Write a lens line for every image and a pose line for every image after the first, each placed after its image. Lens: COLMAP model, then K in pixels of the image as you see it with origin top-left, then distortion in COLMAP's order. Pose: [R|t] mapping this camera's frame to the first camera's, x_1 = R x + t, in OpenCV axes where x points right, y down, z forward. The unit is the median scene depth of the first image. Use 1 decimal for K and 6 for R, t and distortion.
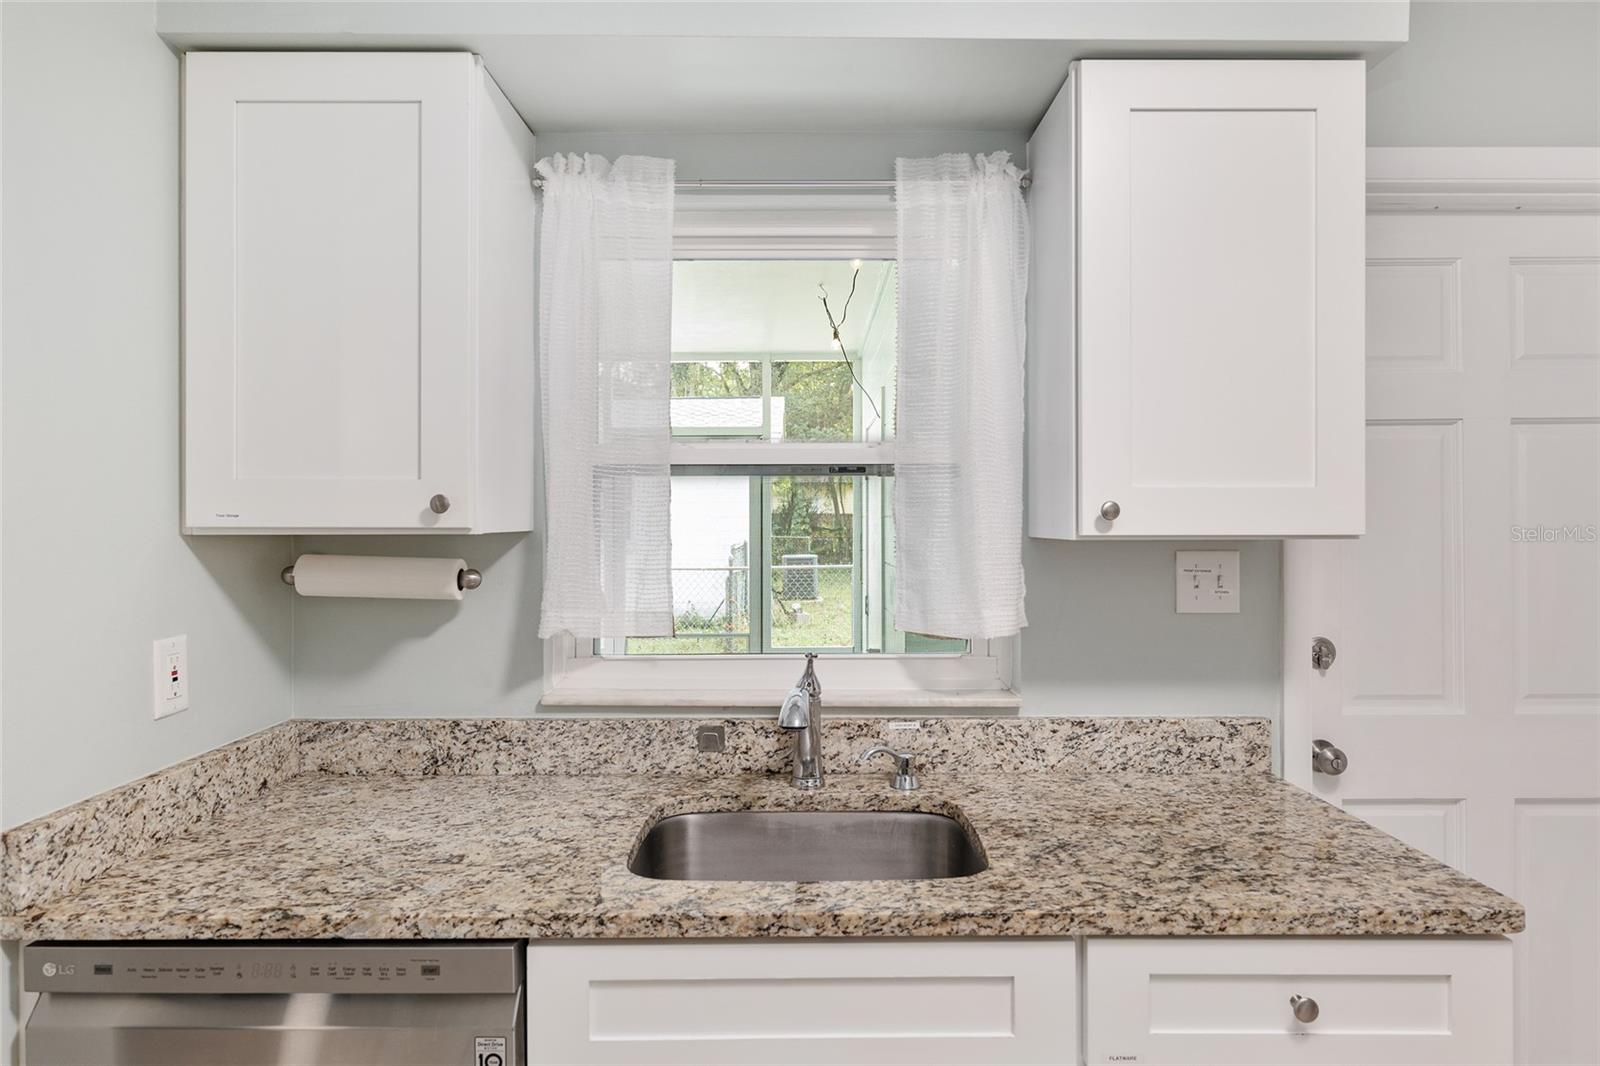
lens RADIAL K [[900.8, 0, 802.3], [0, 900.8, 521.6], [0, 0, 1]] dist [-0.000701, 0.001287]
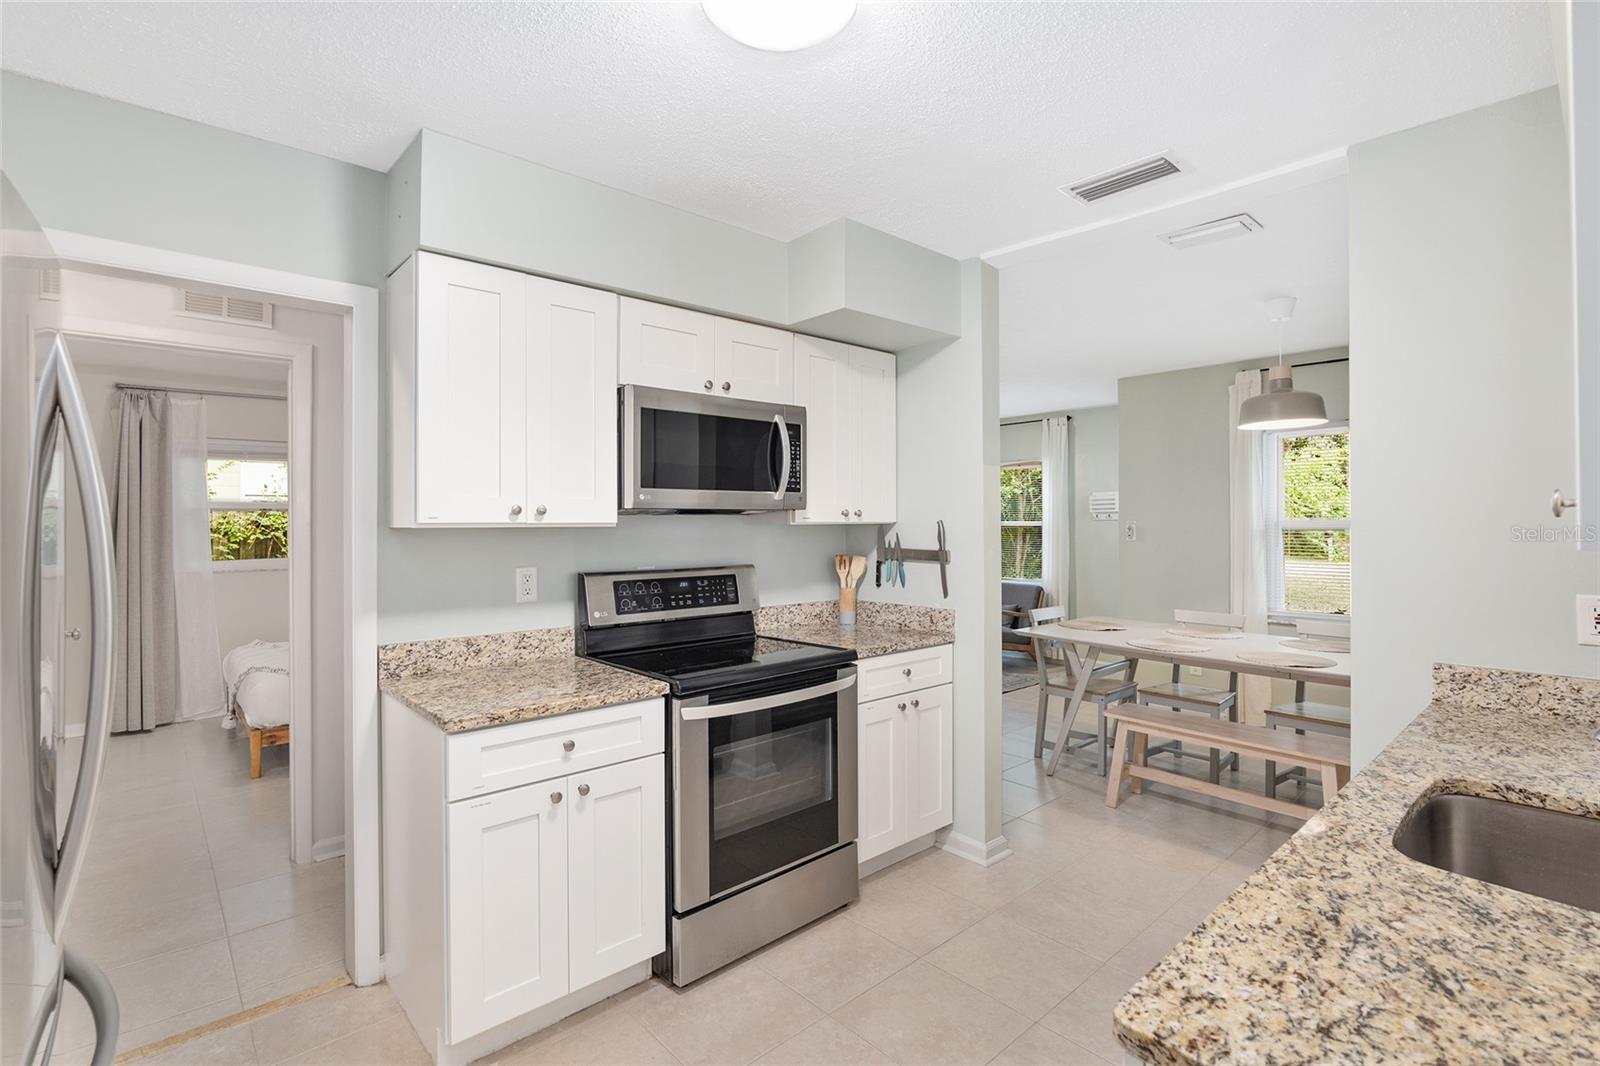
lens RADIAL K [[766.9, 0, 803.3], [0, 766.9, 523.3], [0, 0, 1]] dist [-0.017667, 0.003635]
pose [[-0.736187, 0.005439, -0.676757, 1.247184], [0.002203, 0.999982, 0.005640, -0.001999], [0.676775, 0.002661, -0.736185, 1.121804]]
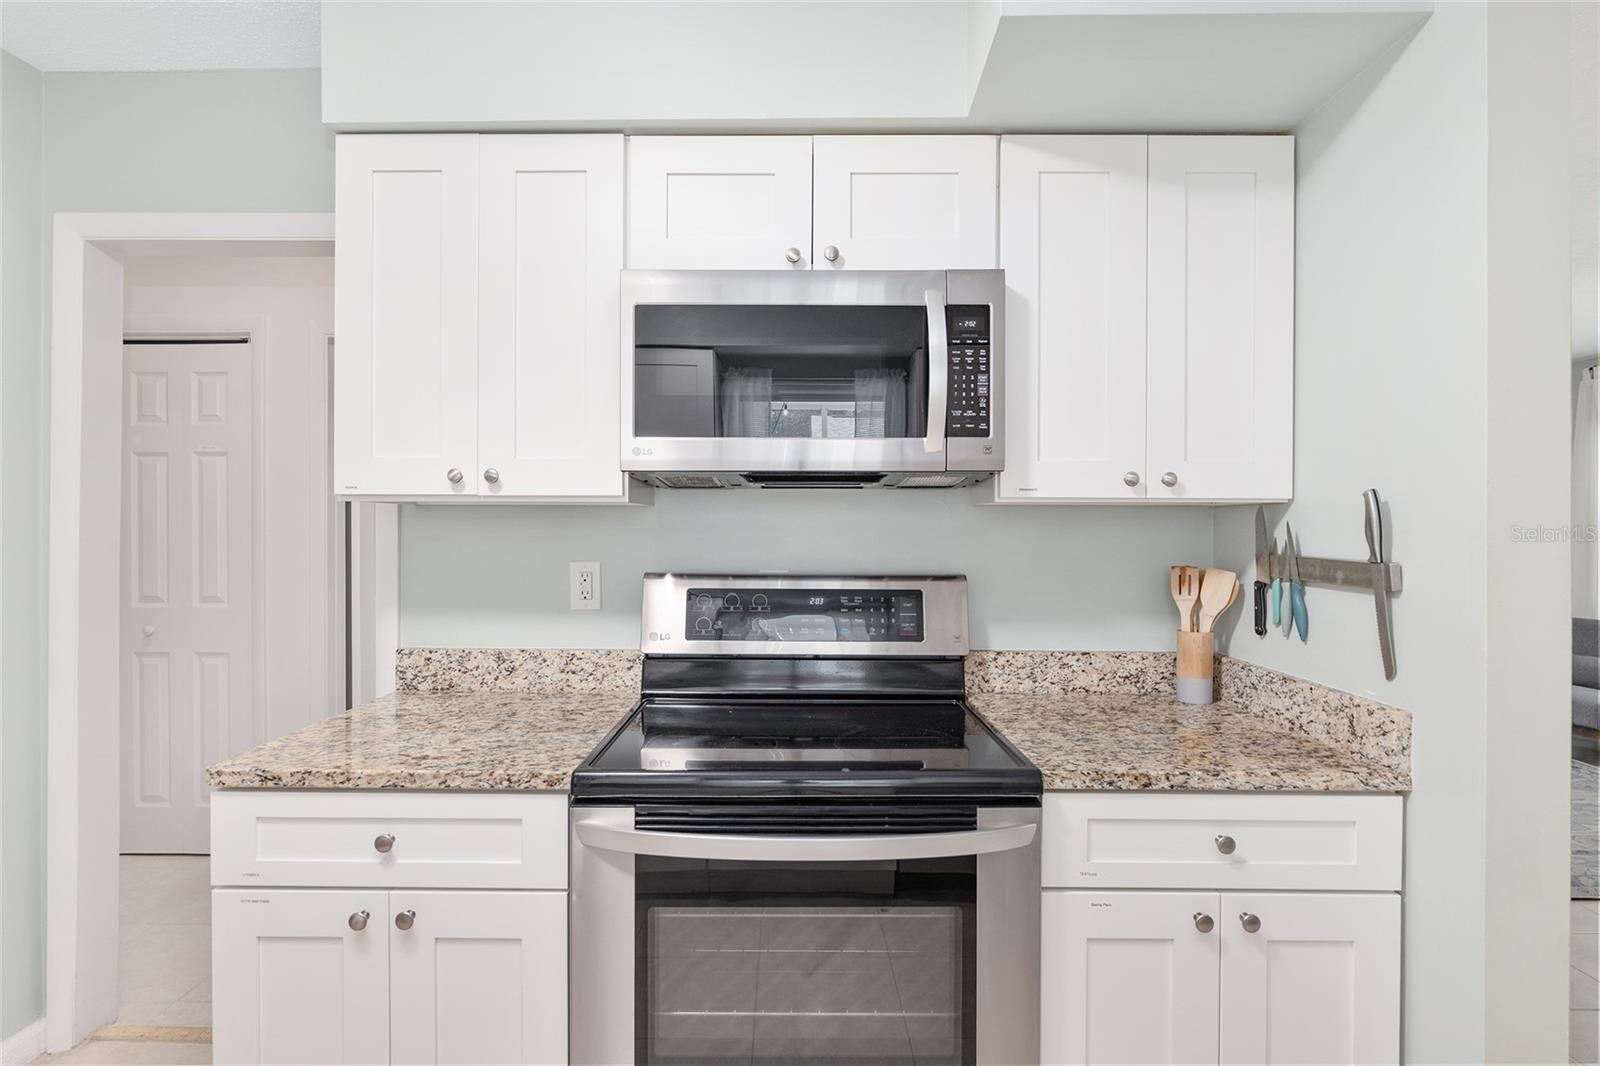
lens RADIAL K [[794.7, 0, 807.1], [0, 794.7, 528.2], [0, 0, 1]] dist [-0.004679, 0.001631]
pose [[-0.999987, -0.002545, 0.004323, 0.014259], [-0.002517, 0.999975, 0.006616, 0.048332], [-0.004339, 0.006605, -0.999969, 0.665596]]
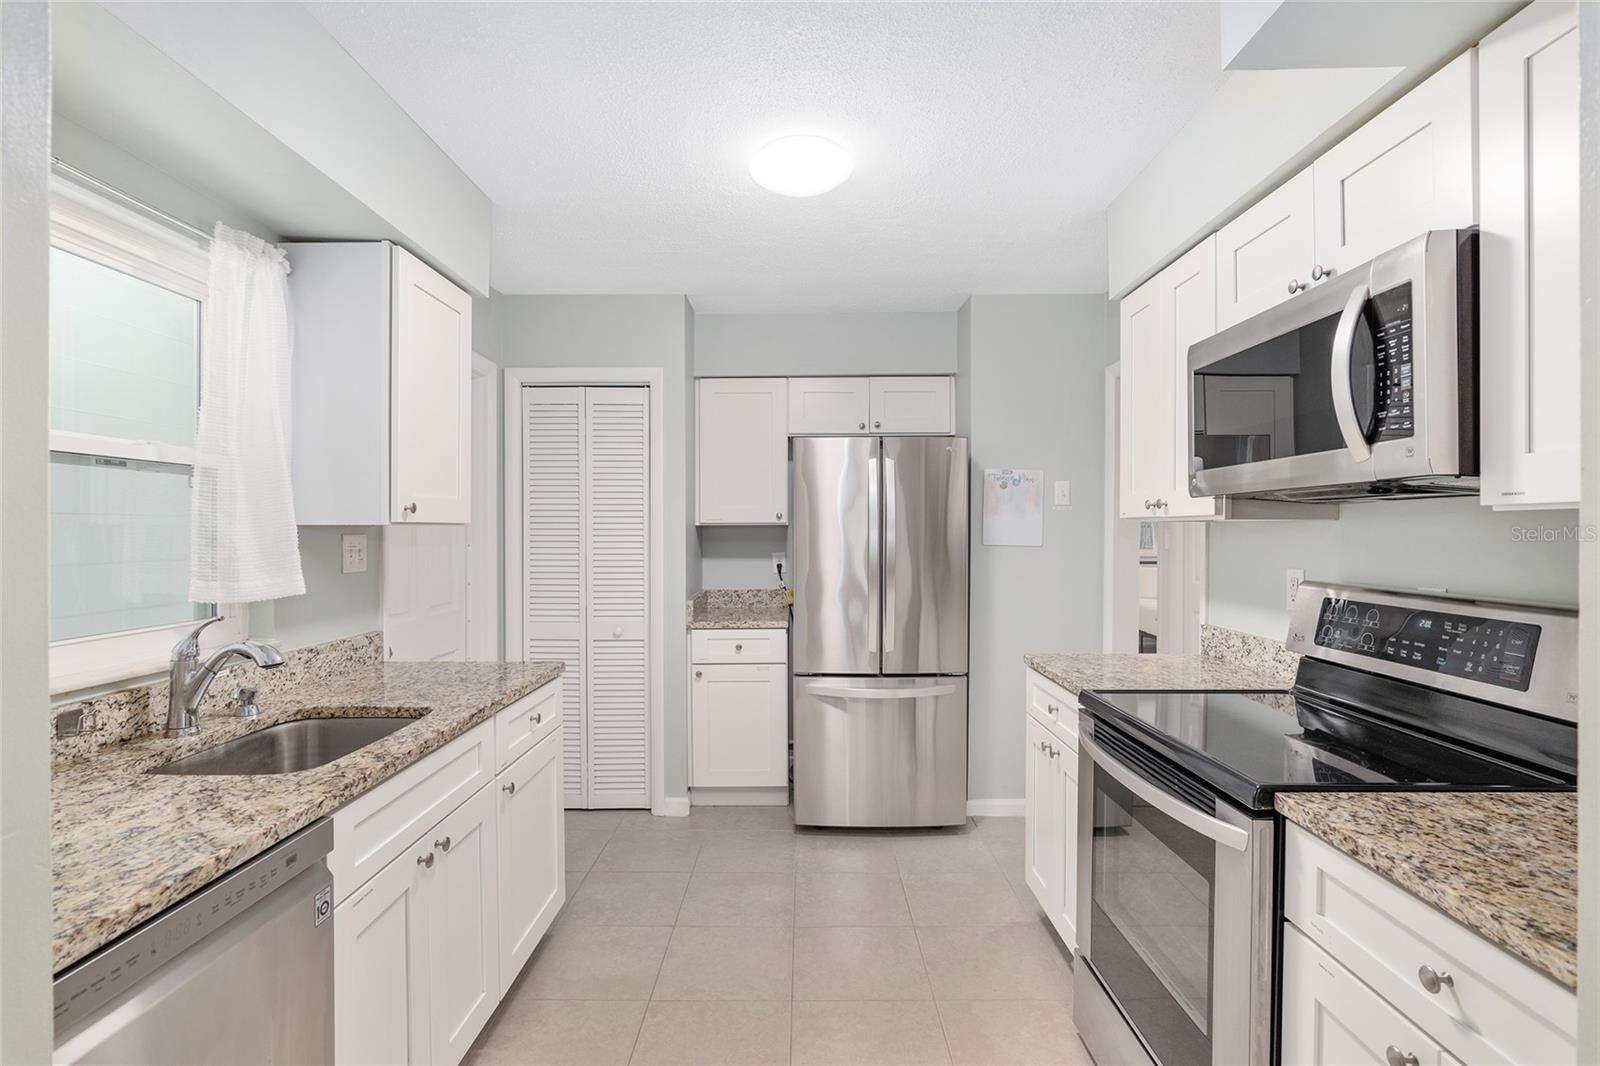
lens RADIAL K [[766.9, 0, 785.0], [0, 766.9, 528.3], [0, 0, 1]] dist [-0.017667, 0.003635]
pose [[0.028225, 0.002703, 0.999598, -1.229788], [0.001449, 0.999995, -0.002745, 0.036497], [-0.999601, 0.001526, 0.028221, 0.244123]]
